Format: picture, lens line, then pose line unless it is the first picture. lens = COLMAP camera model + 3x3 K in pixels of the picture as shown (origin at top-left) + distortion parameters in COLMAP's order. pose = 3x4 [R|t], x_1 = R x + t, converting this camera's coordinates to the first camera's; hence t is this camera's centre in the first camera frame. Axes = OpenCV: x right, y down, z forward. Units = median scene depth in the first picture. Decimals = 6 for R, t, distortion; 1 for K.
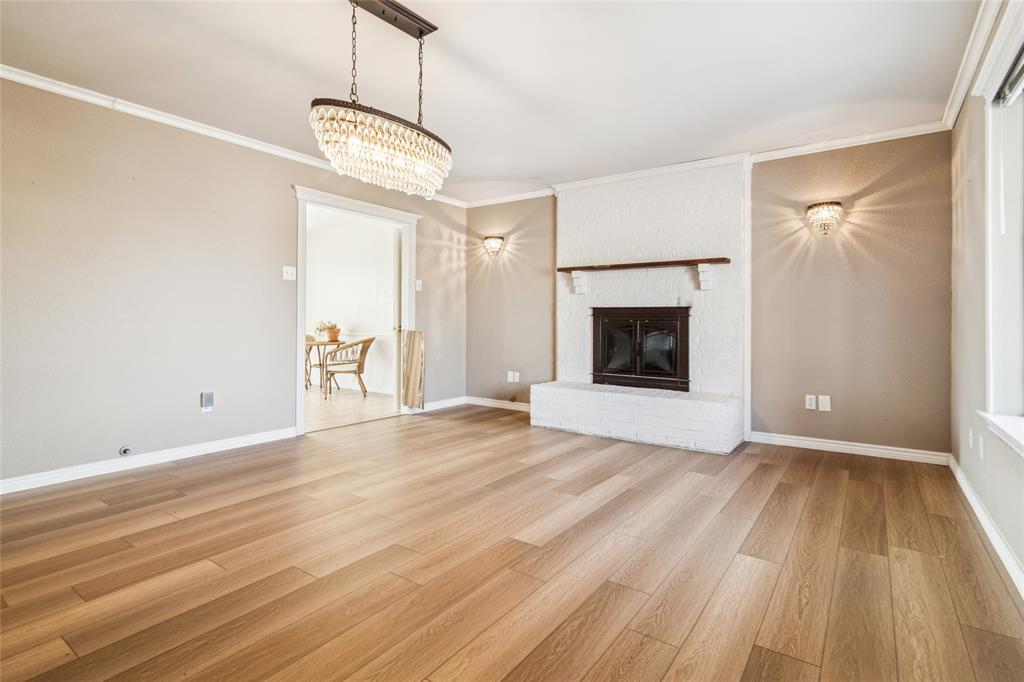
lens RADIAL K [[497.0, 0, 516.0], [0, 497.0, 321.2], [0, 0, 1]] dist [-0.010365, 0.001081]
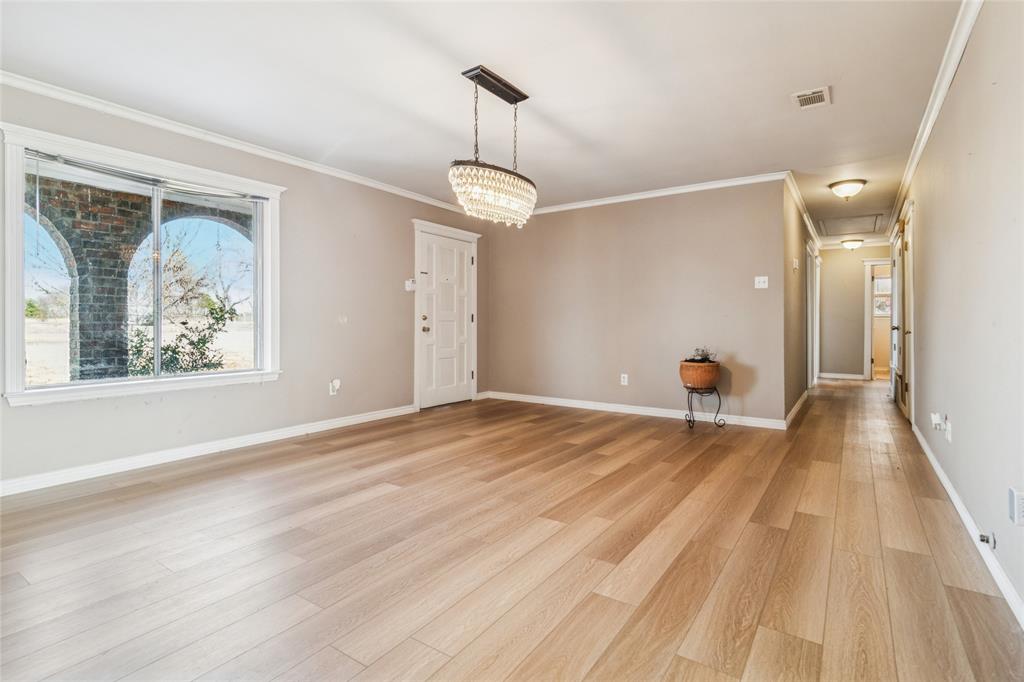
lens RADIAL K [[497.0, 0, 516.0], [0, 497.0, 321.2], [0, 0, 1]] dist [-0.010365, 0.001081]
pose [[-0.999791, -0.005335, -0.019718, -0.282486], [-0.005281, 0.999982, -0.002795, -0.000611], [0.019733, -0.002691, -0.999802, 2.319171]]
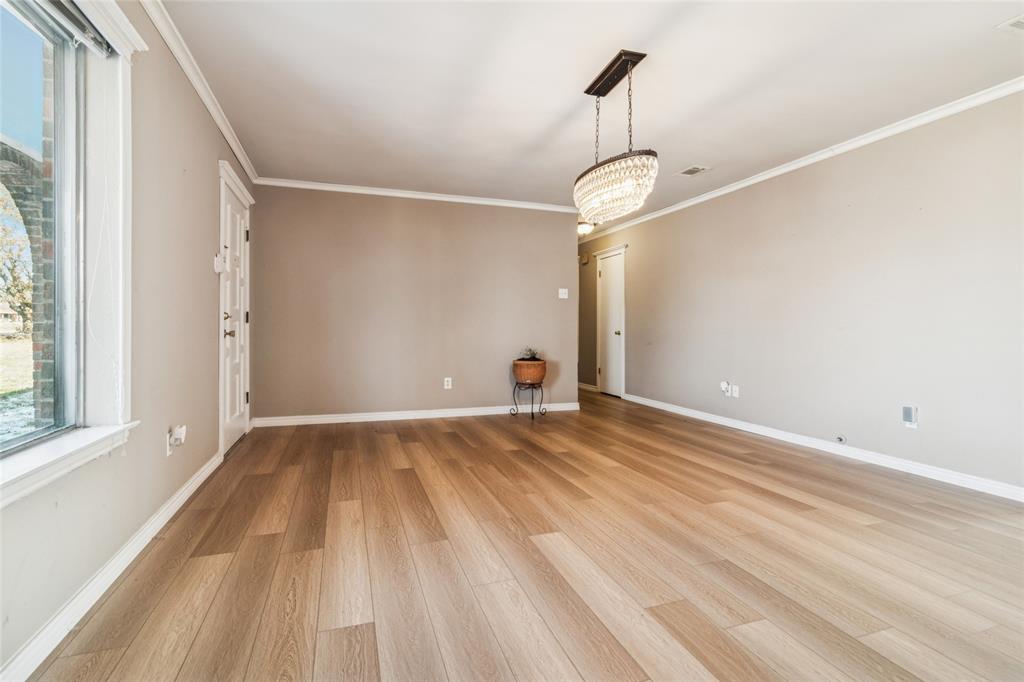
lens RADIAL K [[497.0, 0, 516.0], [0, 497.0, 321.2], [0, 0, 1]] dist [-0.010365, 0.001081]
pose [[-0.578062, -0.018264, -0.815788, 0.897263], [-0.009786, 0.999833, -0.015450, 0.012760], [0.815934, -0.000947, -0.578144, 1.527135]]
